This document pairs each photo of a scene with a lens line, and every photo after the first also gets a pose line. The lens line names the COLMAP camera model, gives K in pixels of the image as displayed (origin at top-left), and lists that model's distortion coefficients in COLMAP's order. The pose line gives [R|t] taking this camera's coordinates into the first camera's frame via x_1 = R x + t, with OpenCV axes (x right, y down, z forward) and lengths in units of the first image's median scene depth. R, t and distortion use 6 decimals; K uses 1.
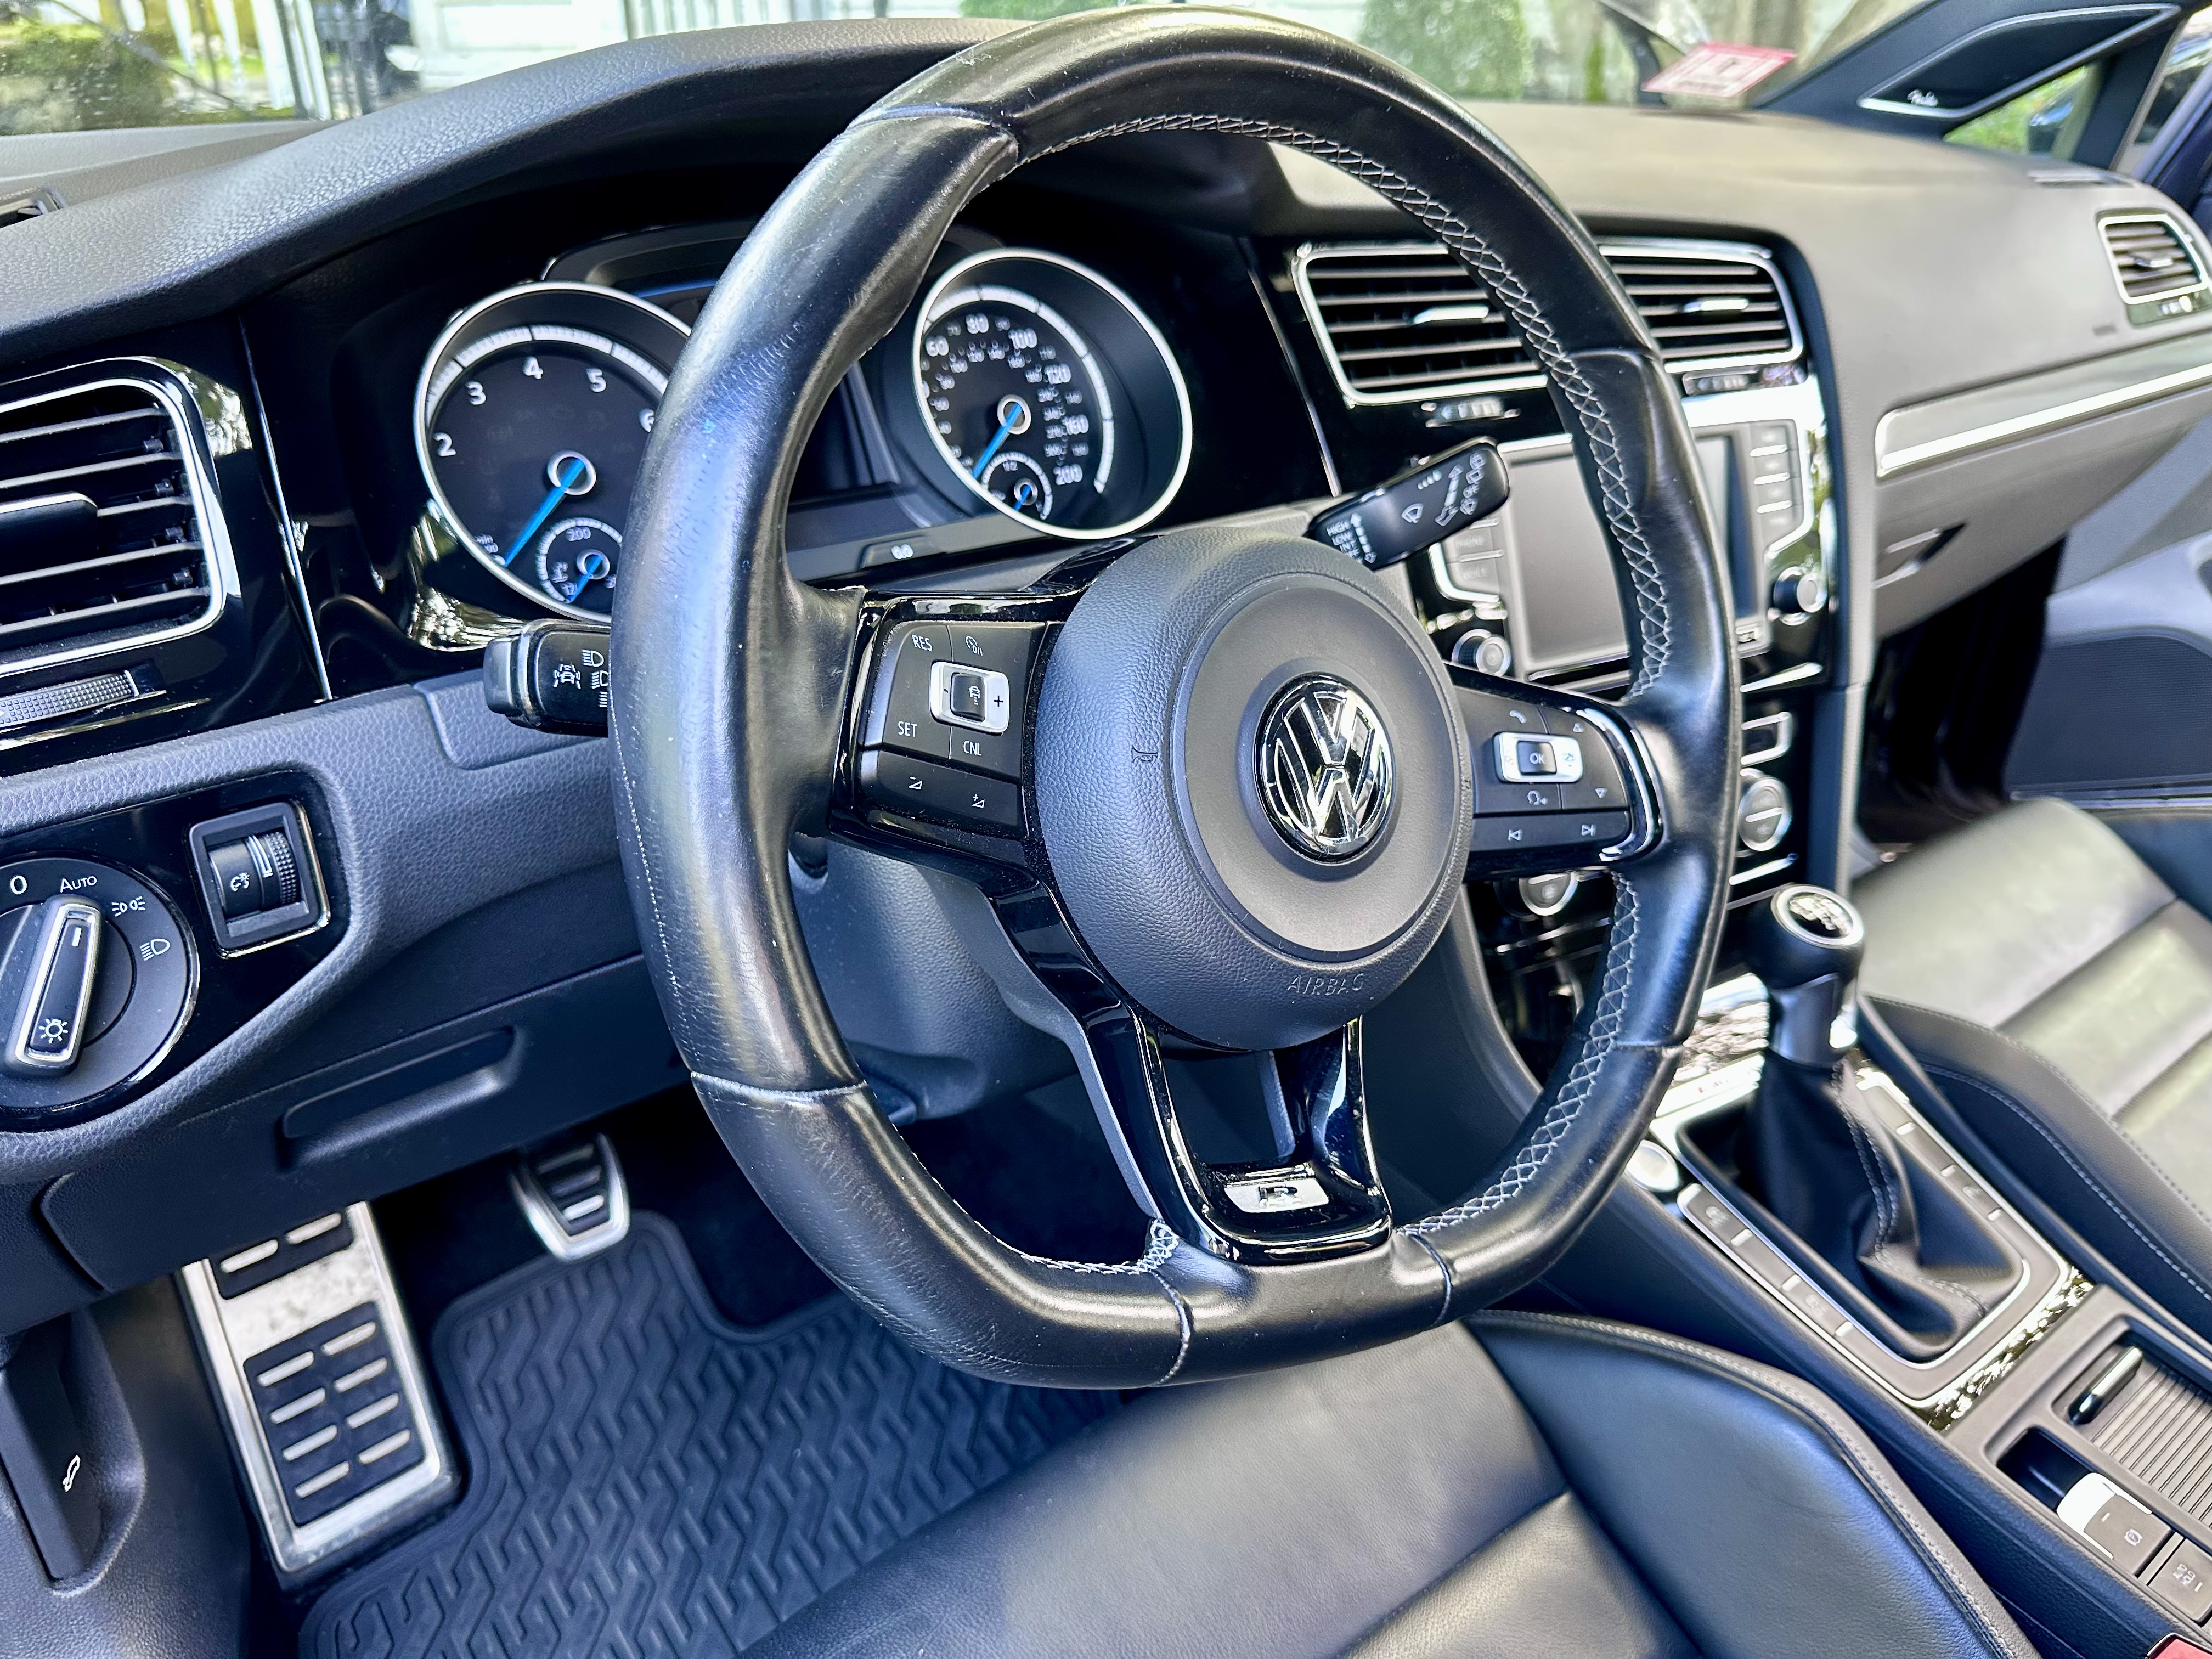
lens RADIAL K [[1577.2, 0, 1100.3], [0, 1577.2, 839.0], [0, 0, 1]] dist [0.020384, -0.035829]
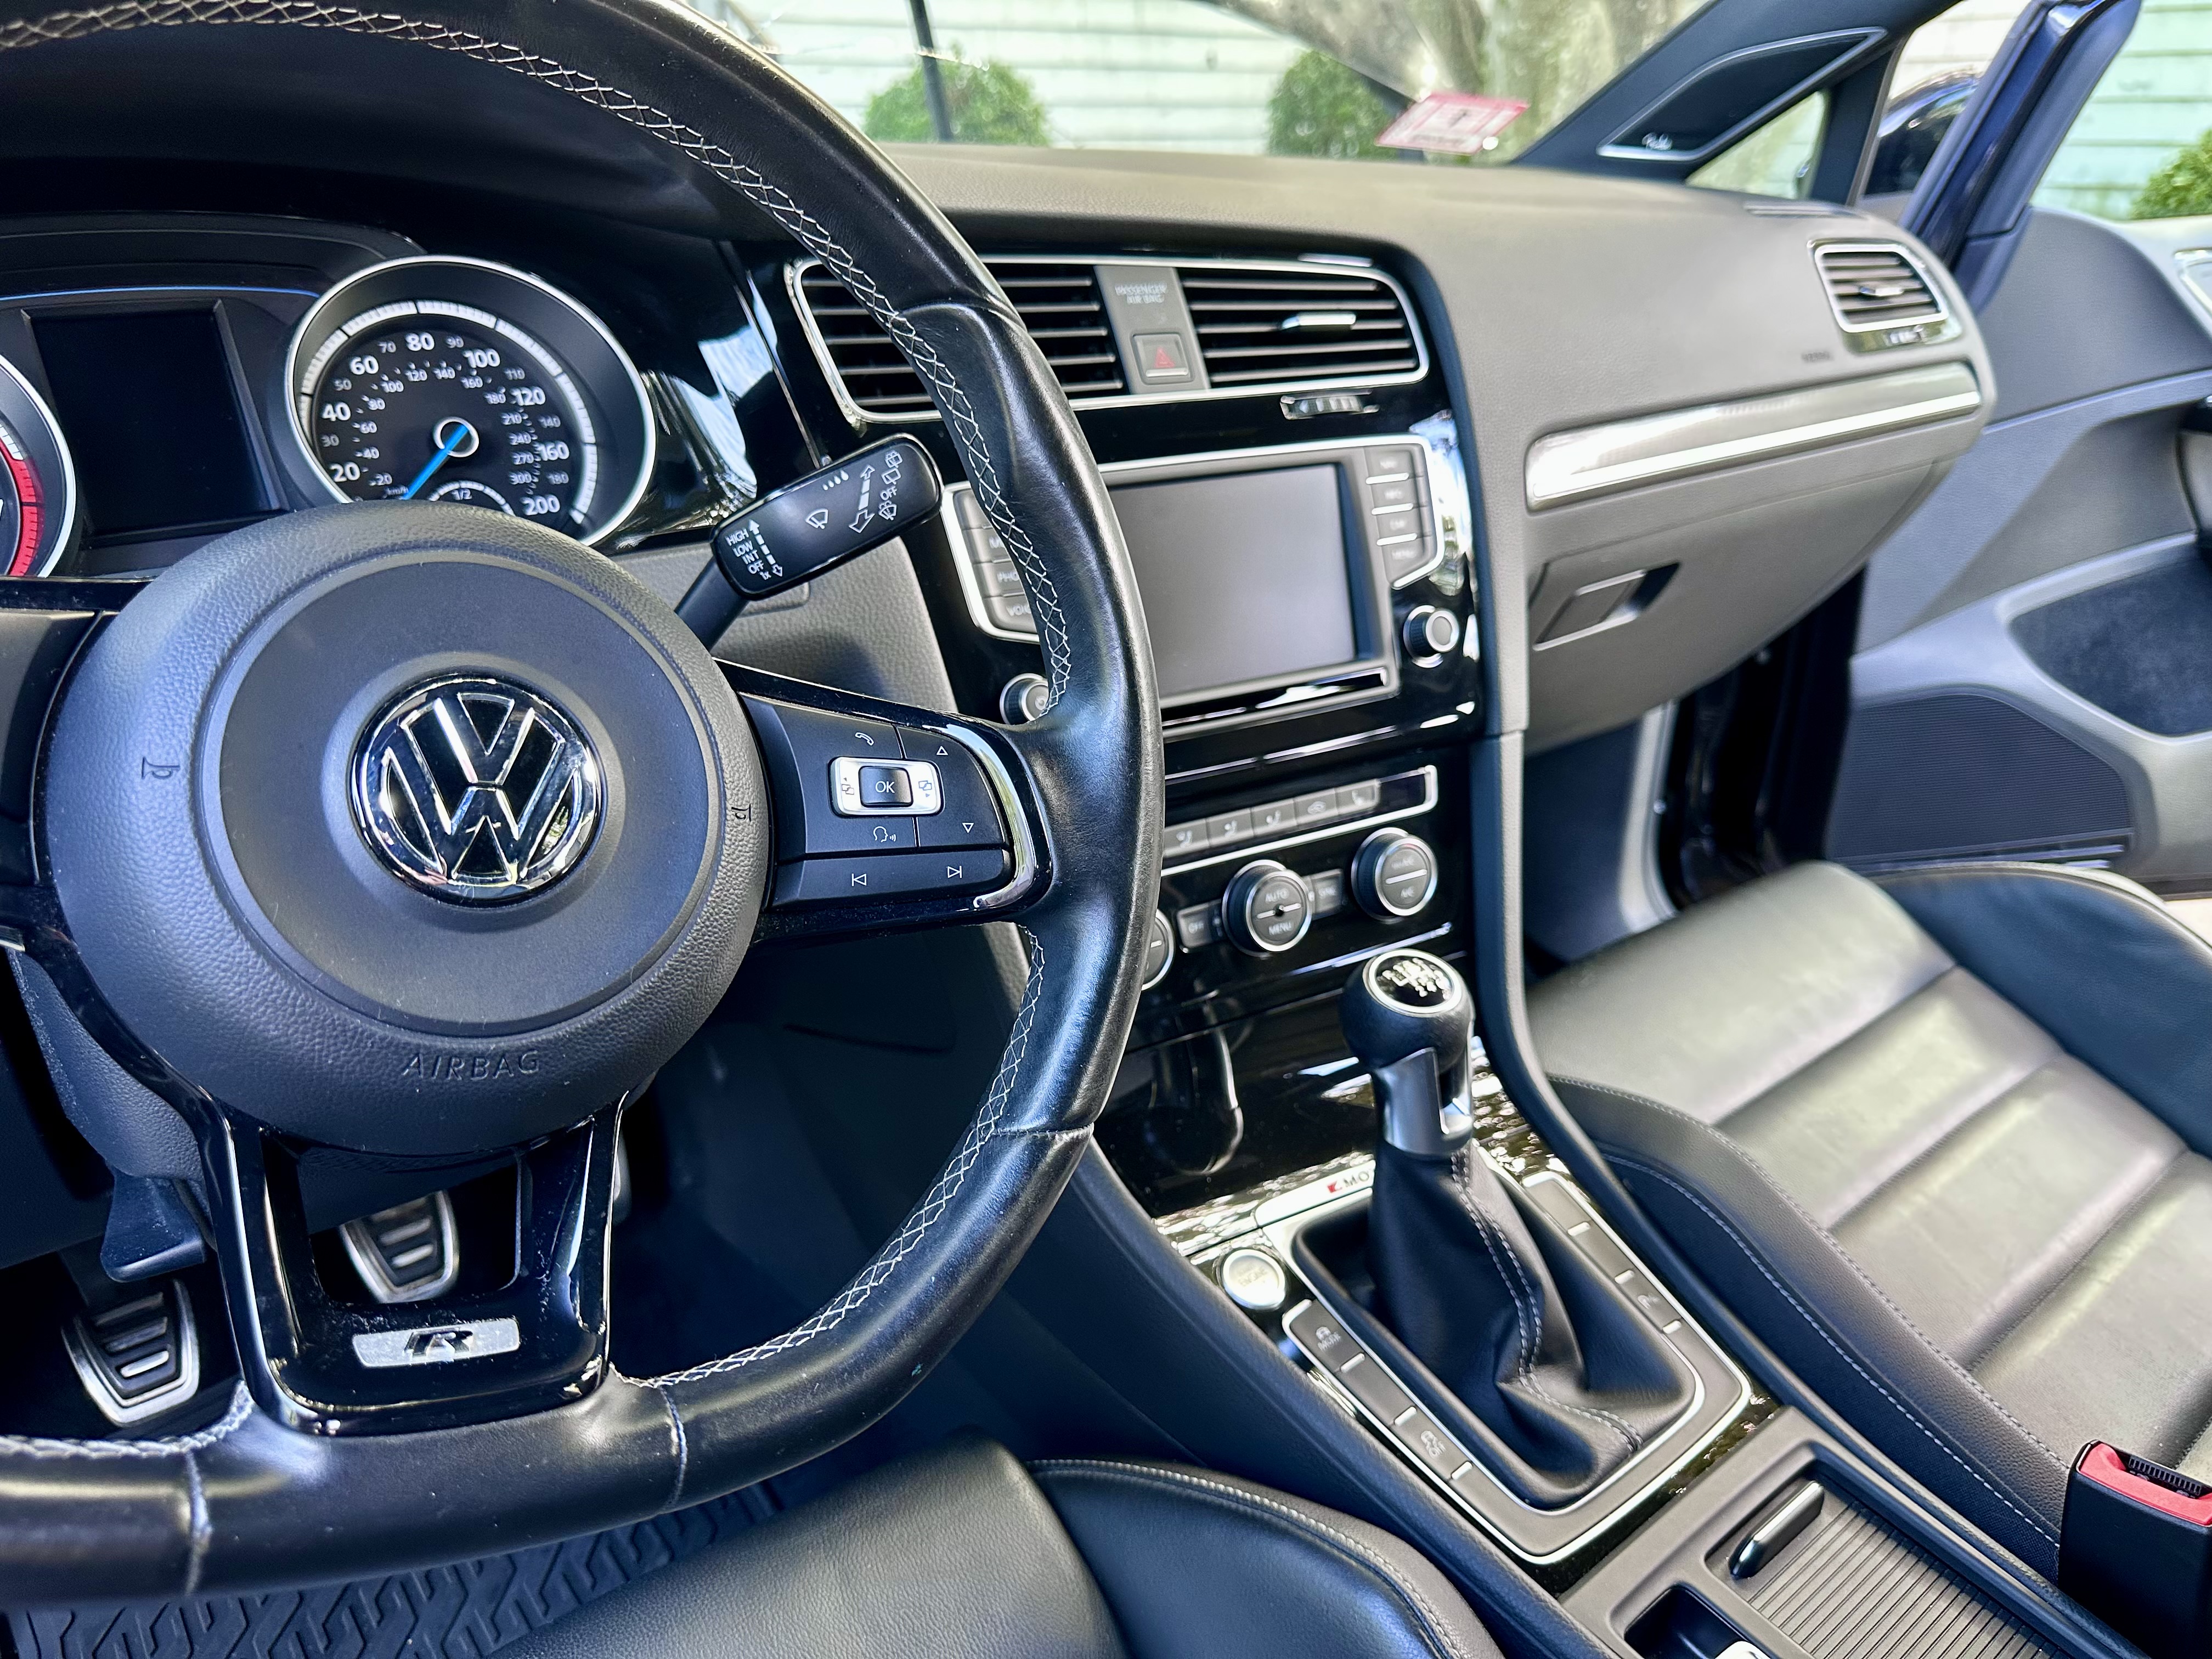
lens RADIAL K [[1577.2, 0, 1100.3], [0, 1577.2, 839.0], [0, 0, 1]] dist [0.020384, -0.035829]
pose [[0.999538, -0.028108, 0.011582, 0.259273], [0.028892, 0.996815, -0.074335, 0.026924], [-0.009456, 0.074635, 0.997166, 0.119968]]
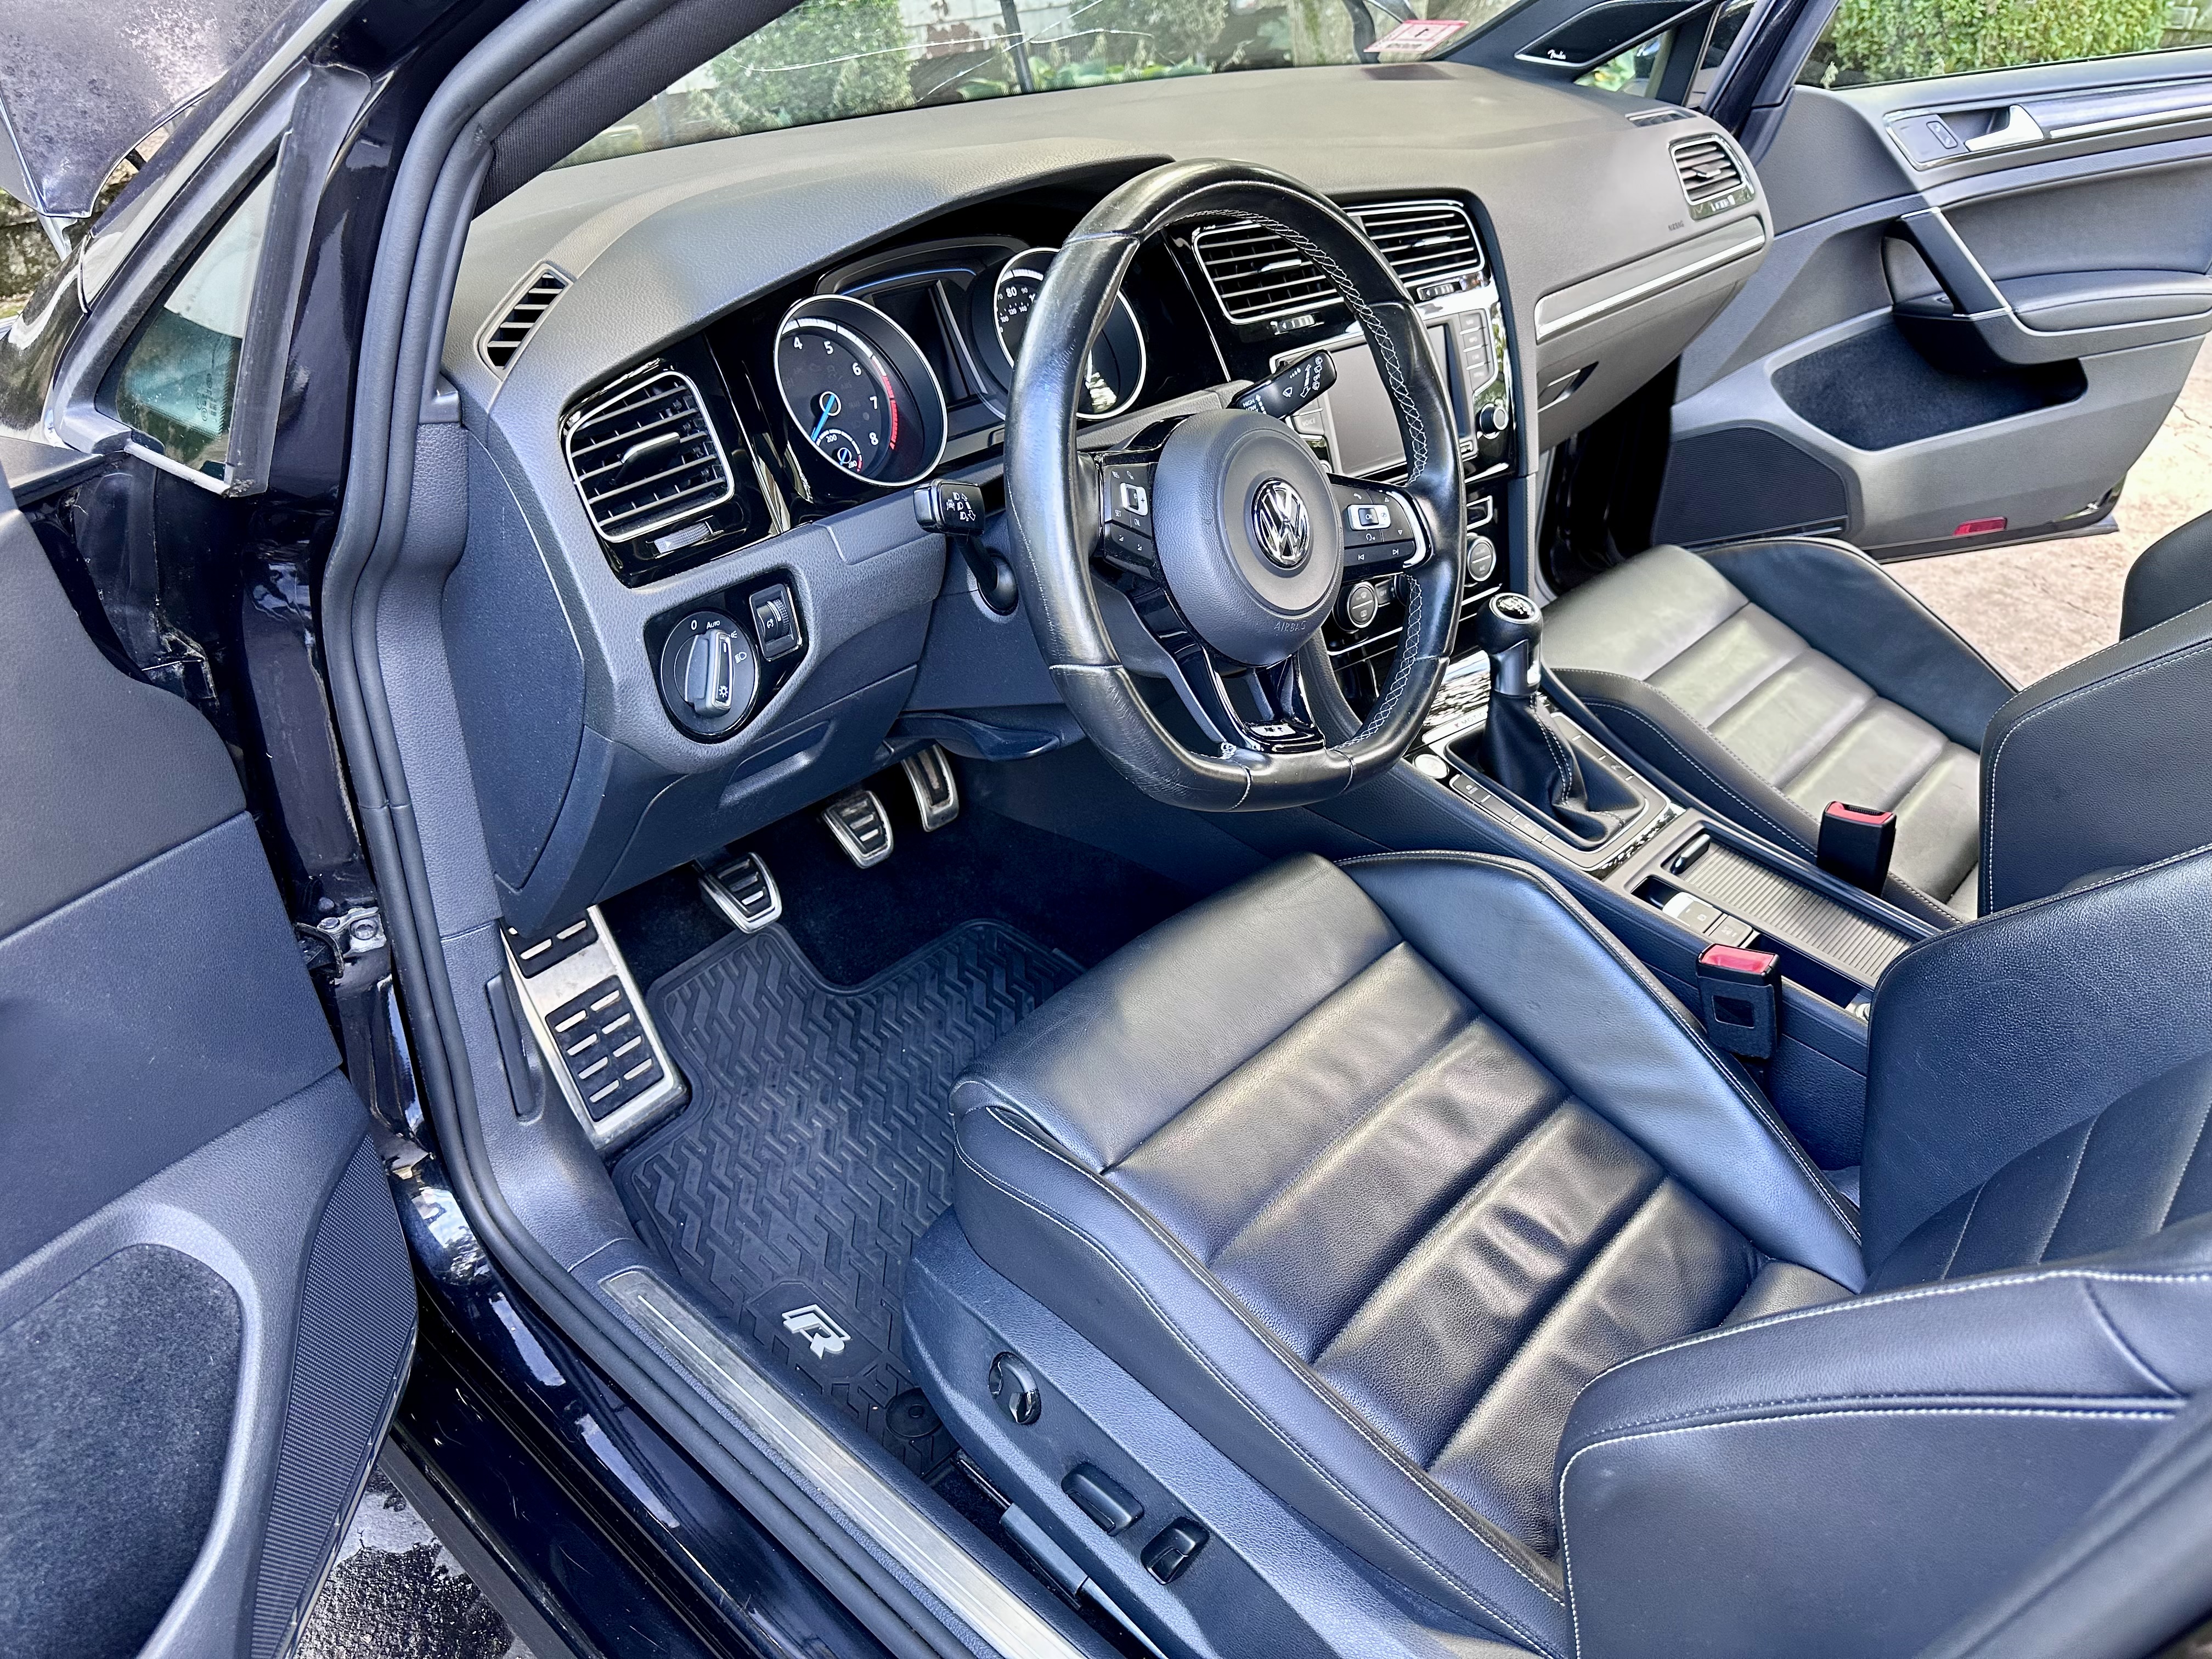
lens RADIAL K [[1528.5, 0, 1094.7], [0, 1528.5, 828.0], [0, 0, 1]] dist [0.136290, -0.208210]
pose [[0.984500, -0.109463, 0.137033, -0.251764], [0.098225, 0.991418, 0.086266, 0.092323], [-0.145300, -0.071469, 0.986803, -0.603843]]
